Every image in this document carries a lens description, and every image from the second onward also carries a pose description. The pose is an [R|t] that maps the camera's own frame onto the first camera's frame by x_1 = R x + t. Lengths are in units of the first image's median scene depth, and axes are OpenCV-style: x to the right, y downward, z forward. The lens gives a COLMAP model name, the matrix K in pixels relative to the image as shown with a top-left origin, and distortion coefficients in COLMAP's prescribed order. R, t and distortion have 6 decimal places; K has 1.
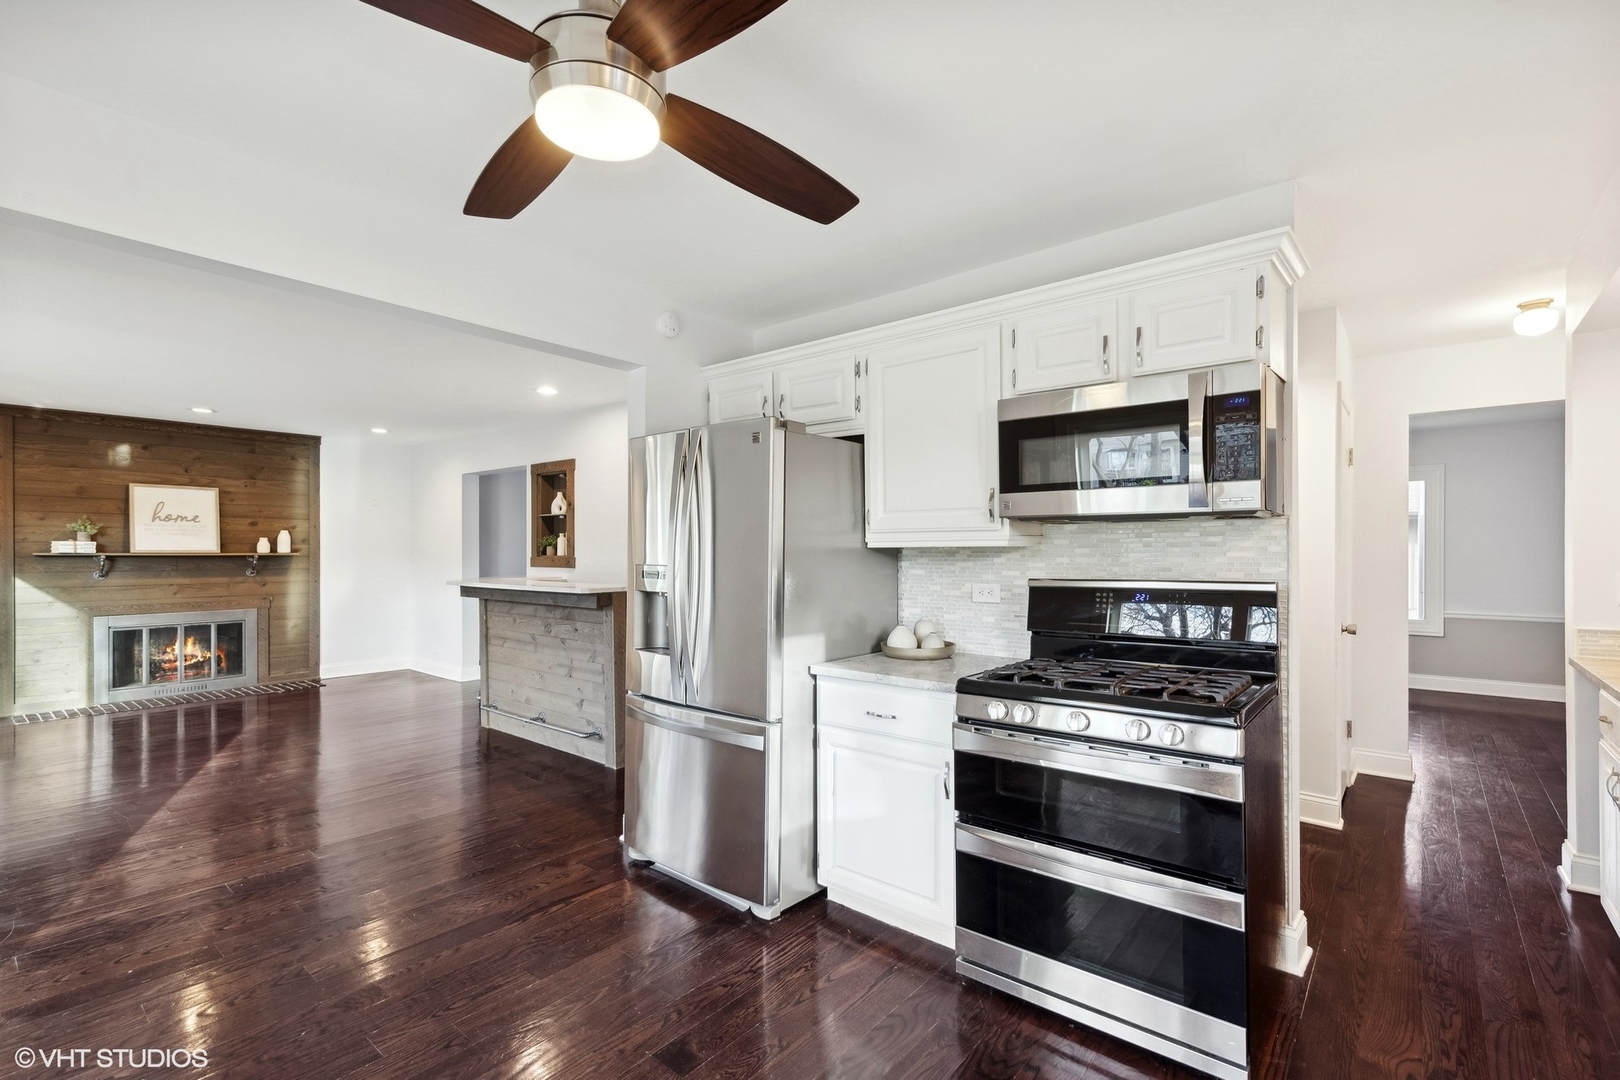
lens RADIAL K [[746.0, 0, 810.0], [0, 746.0, 540.0], [0, 0, 1]] dist [-0.000203, -0.000016]
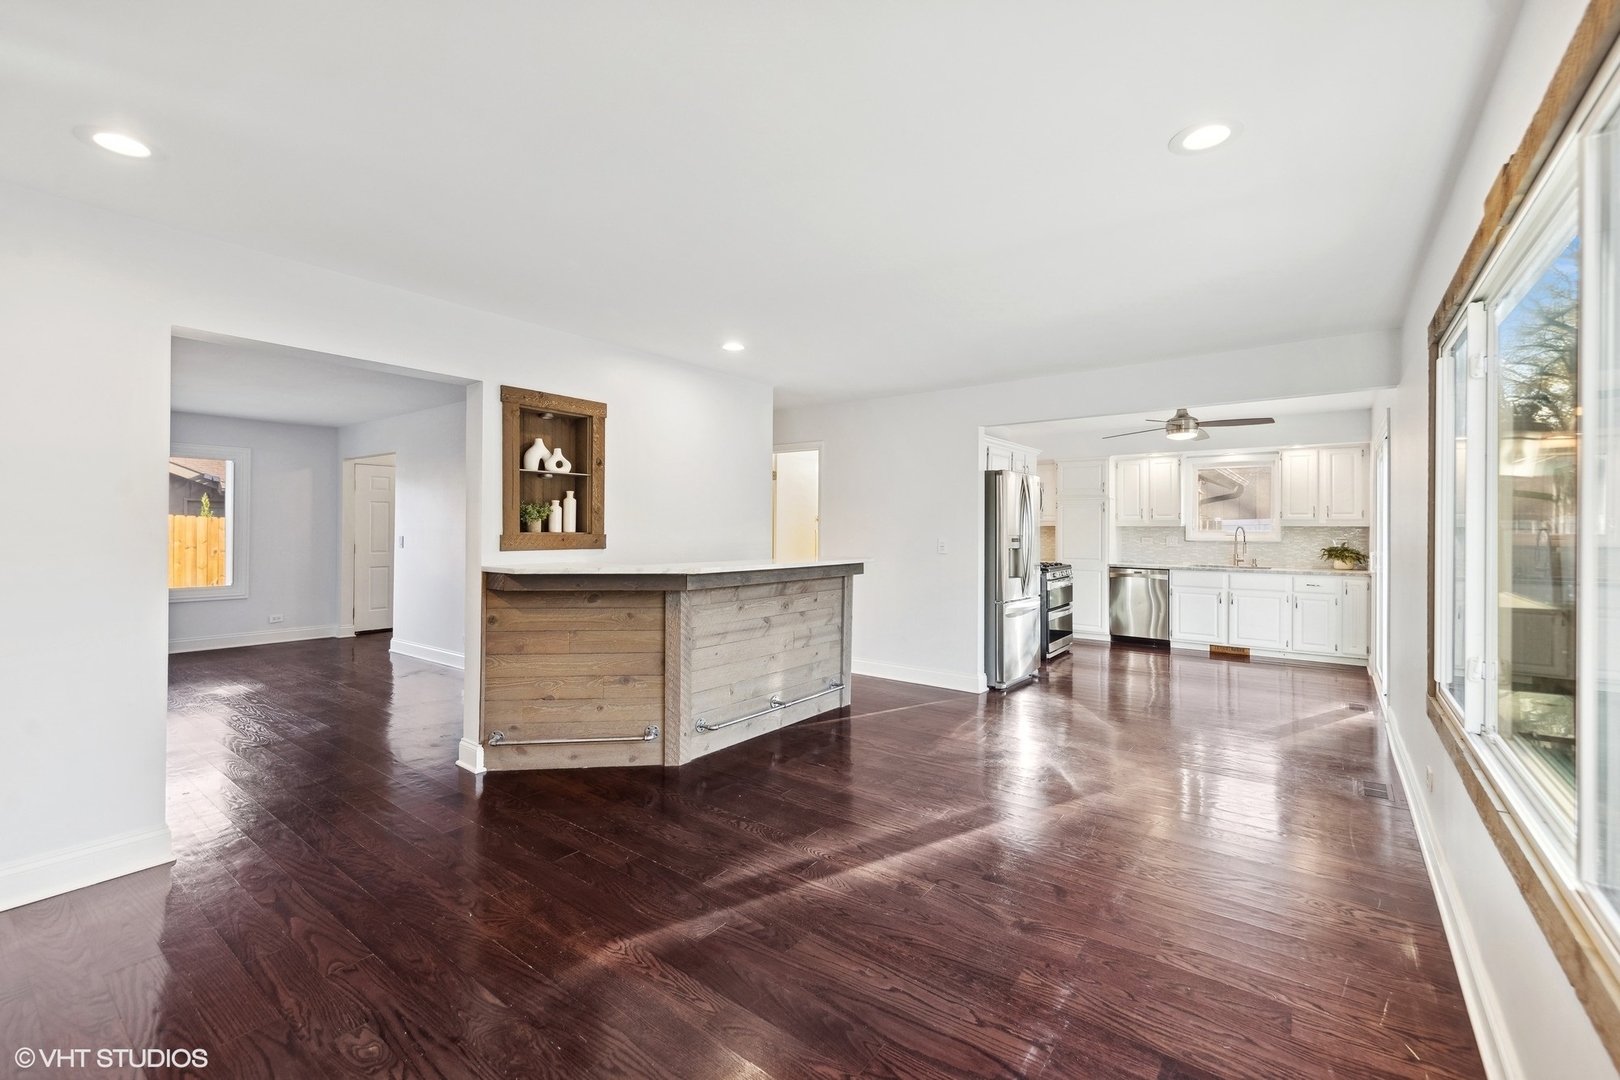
lens RADIAL K [[679.2, 0, 810.0], [0, 679.2, 540.0], [0, 0, 1]] dist [0.000053, -0.000004]
pose [[-0.041292, -0.019636, 0.998954, -1.207041], [-0.022725, 0.999567, 0.018709, 0.013837], [-0.998889, -0.021929, -0.041720, 0.977105]]
